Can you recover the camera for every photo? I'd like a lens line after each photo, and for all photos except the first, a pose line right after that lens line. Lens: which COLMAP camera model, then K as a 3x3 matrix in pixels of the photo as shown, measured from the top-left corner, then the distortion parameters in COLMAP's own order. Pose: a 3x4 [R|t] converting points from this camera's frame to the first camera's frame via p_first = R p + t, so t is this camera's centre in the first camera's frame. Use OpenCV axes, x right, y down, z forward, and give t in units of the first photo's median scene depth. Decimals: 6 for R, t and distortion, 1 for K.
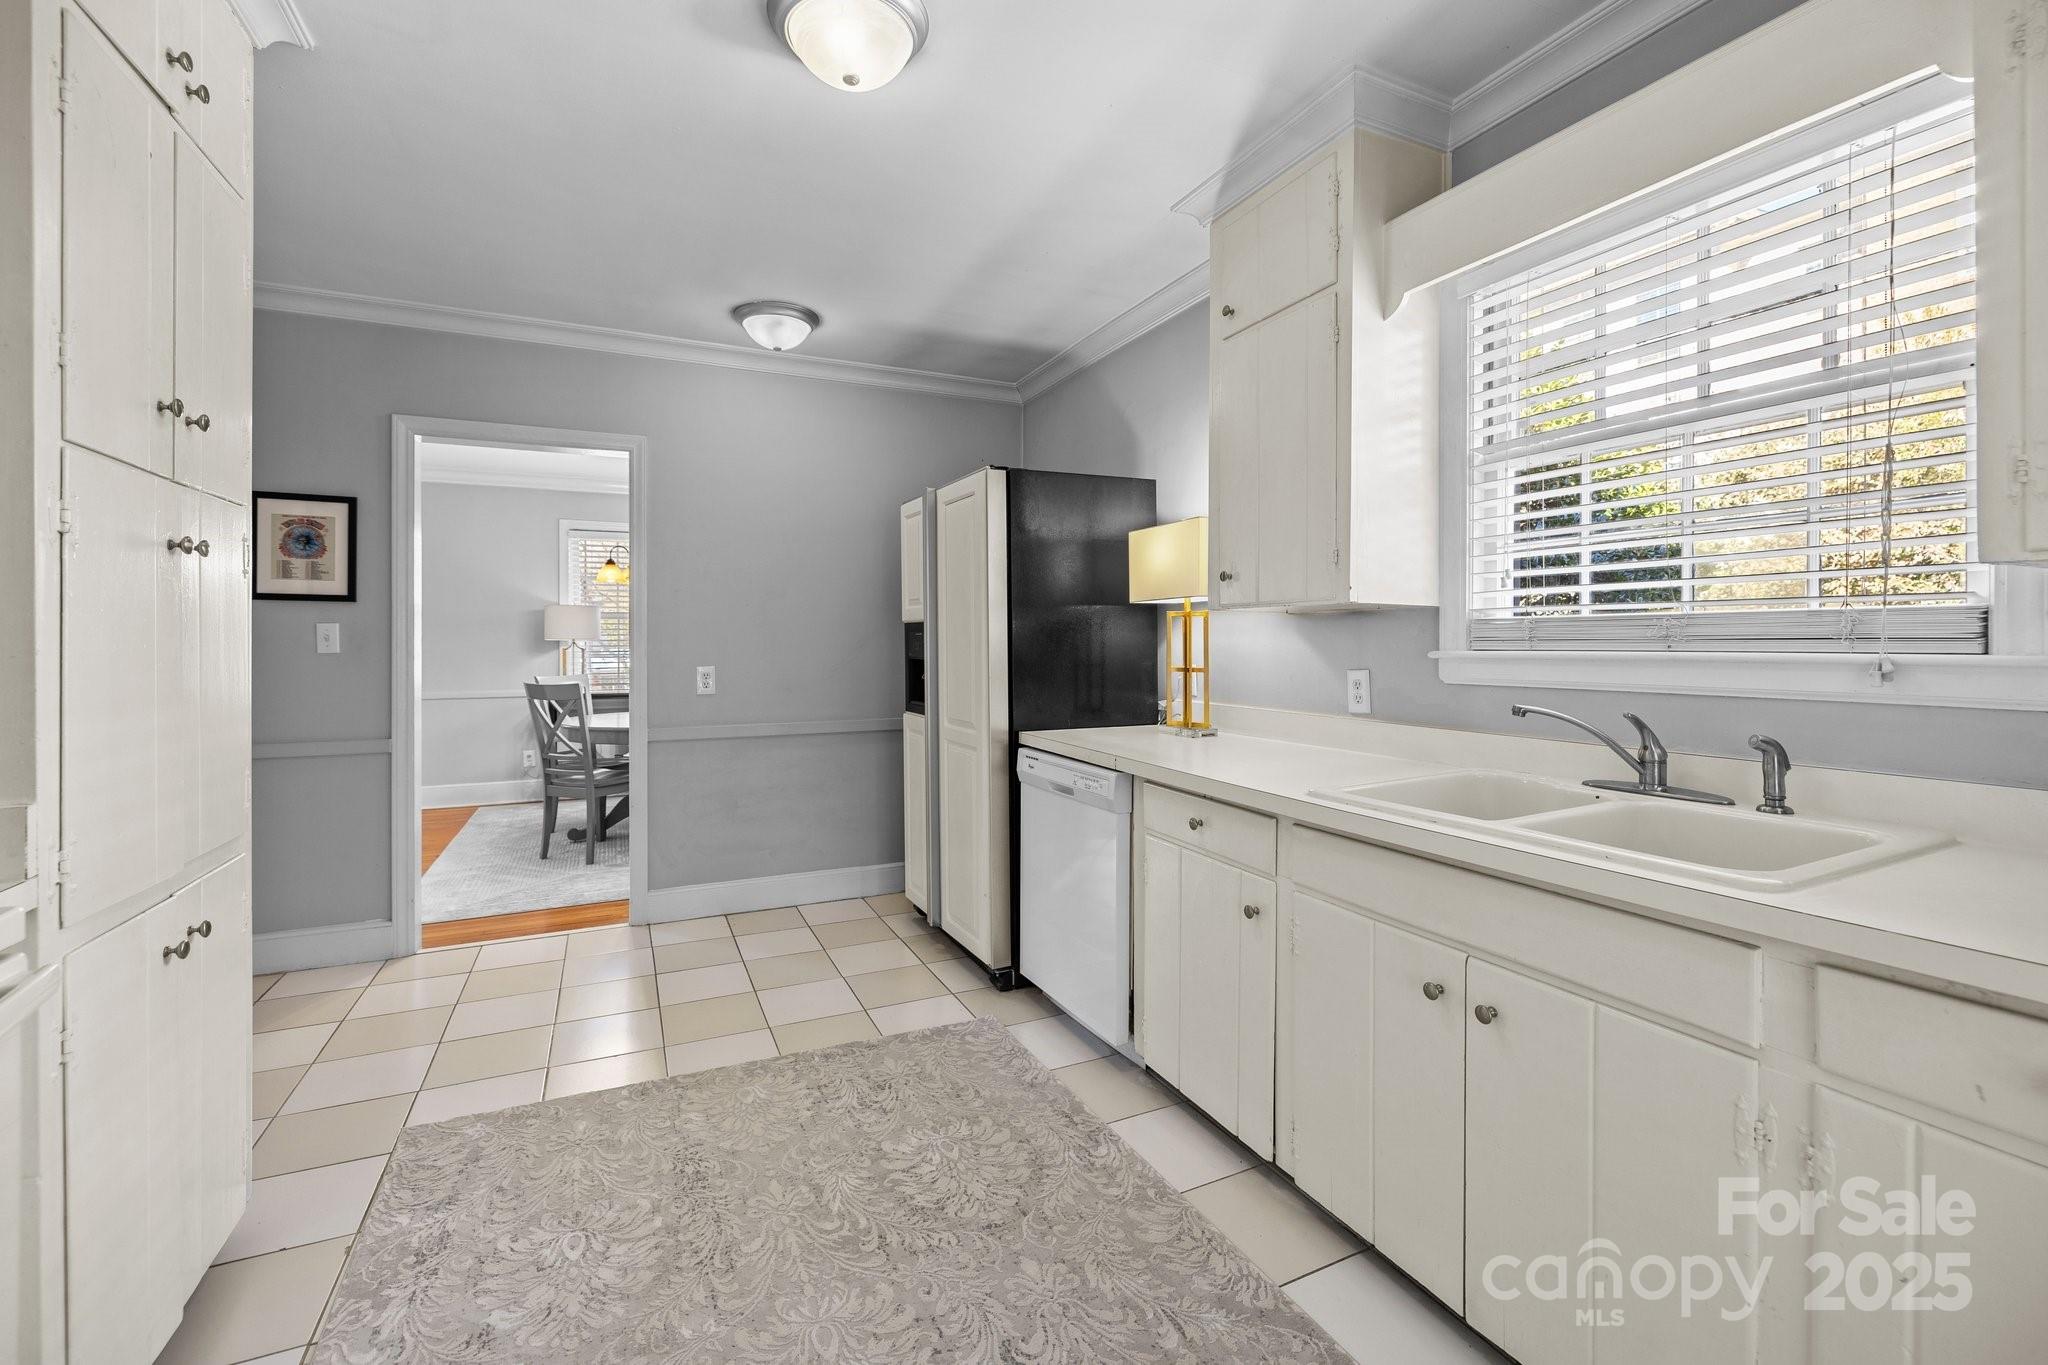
lens RADIAL K [[864.6, 0, 1017.7], [0, 864.6, 640.5], [0, 0, 1]] dist [0.000614, 0.000048]
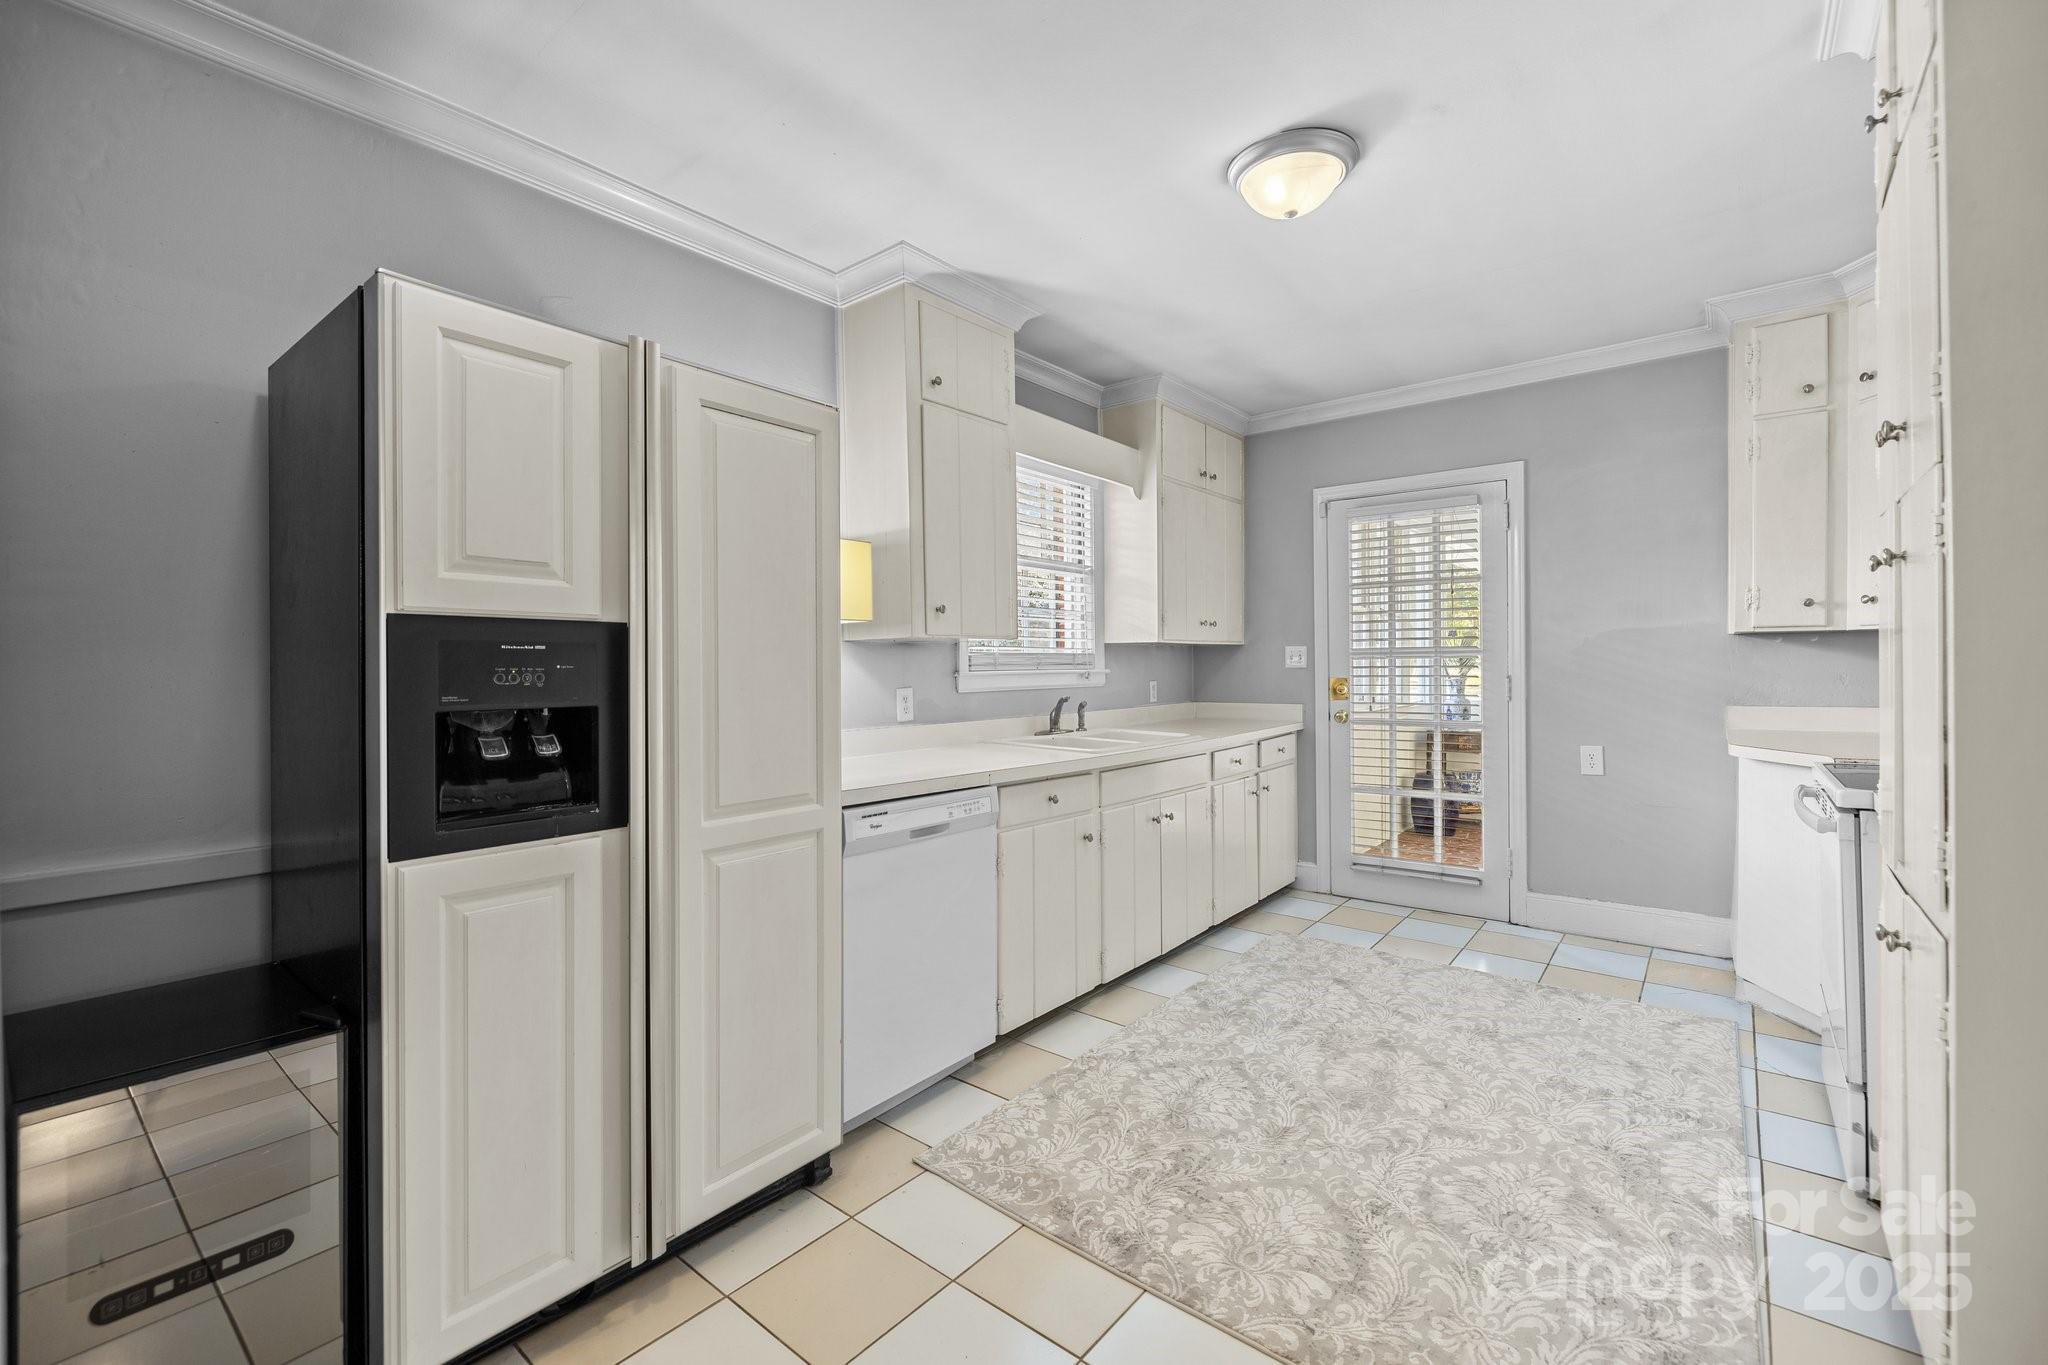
lens RADIAL K [[864.8, 0, 1019.9], [0, 864.8, 661.5], [0, 0, 1]] dist [0.002305, 0.000060]
pose [[-0.428057, 0.009623, 0.903700, -0.870931], [0.008564, 0.999942, -0.006591, 0.004276], [-0.903711, 0.004918, -0.428115, 1.420568]]
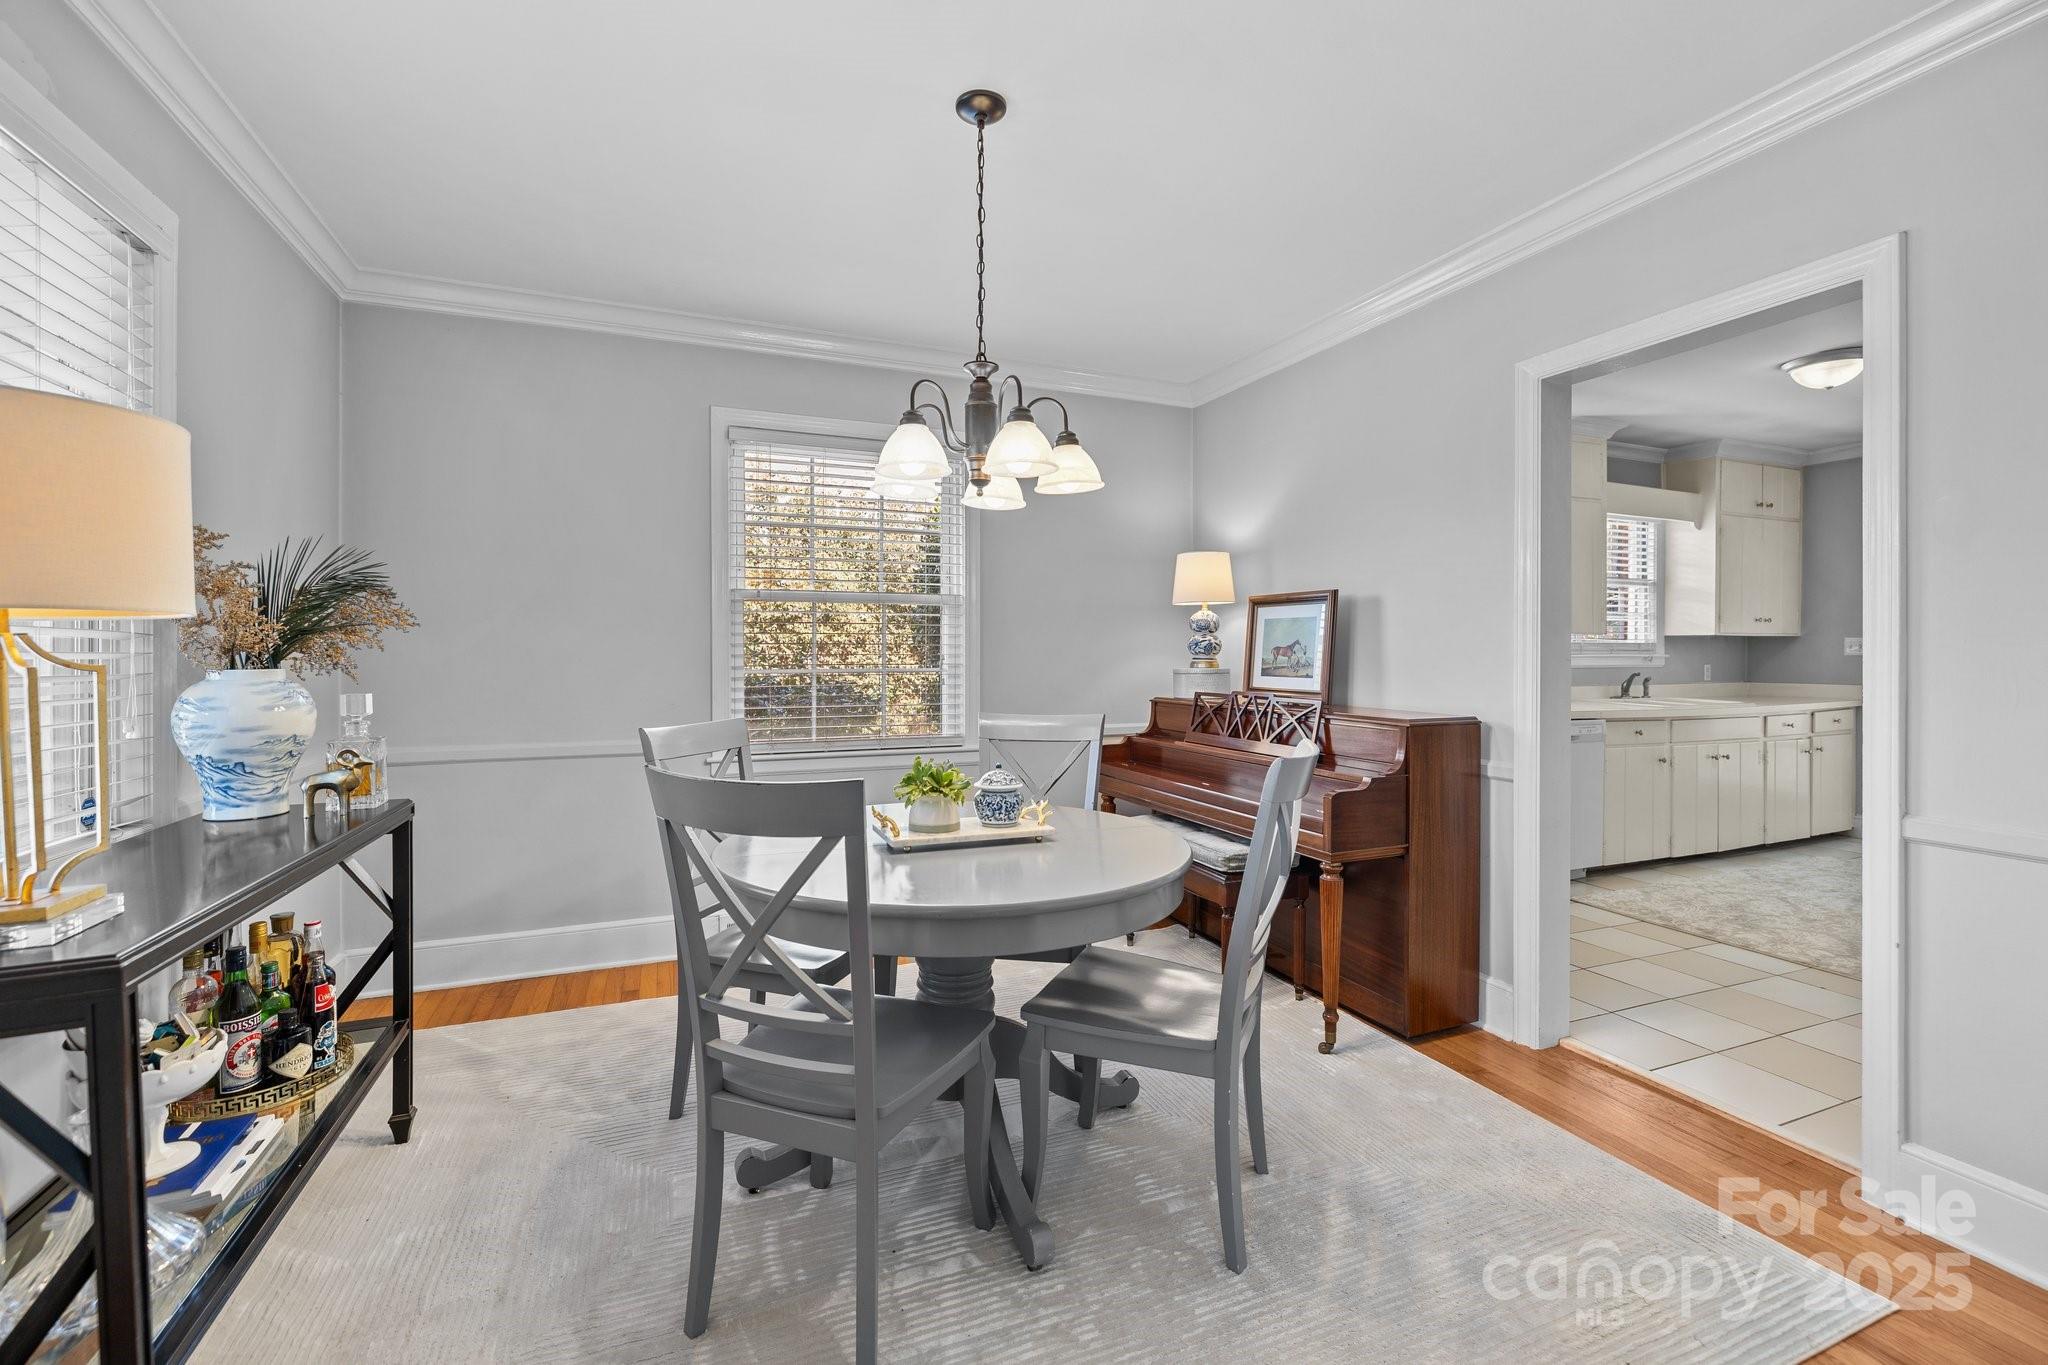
lens RADIAL K [[864.8, 0, 1019.9], [0, 864.8, 661.5], [0, 0, 1]] dist [0.002305, 0.000060]
pose [[0.051769, -0.004530, 0.998649, -1.830830], [0.001228, 0.999989, 0.004472, 0.015561], [-0.998658, 0.000995, 0.051774, 2.160747]]
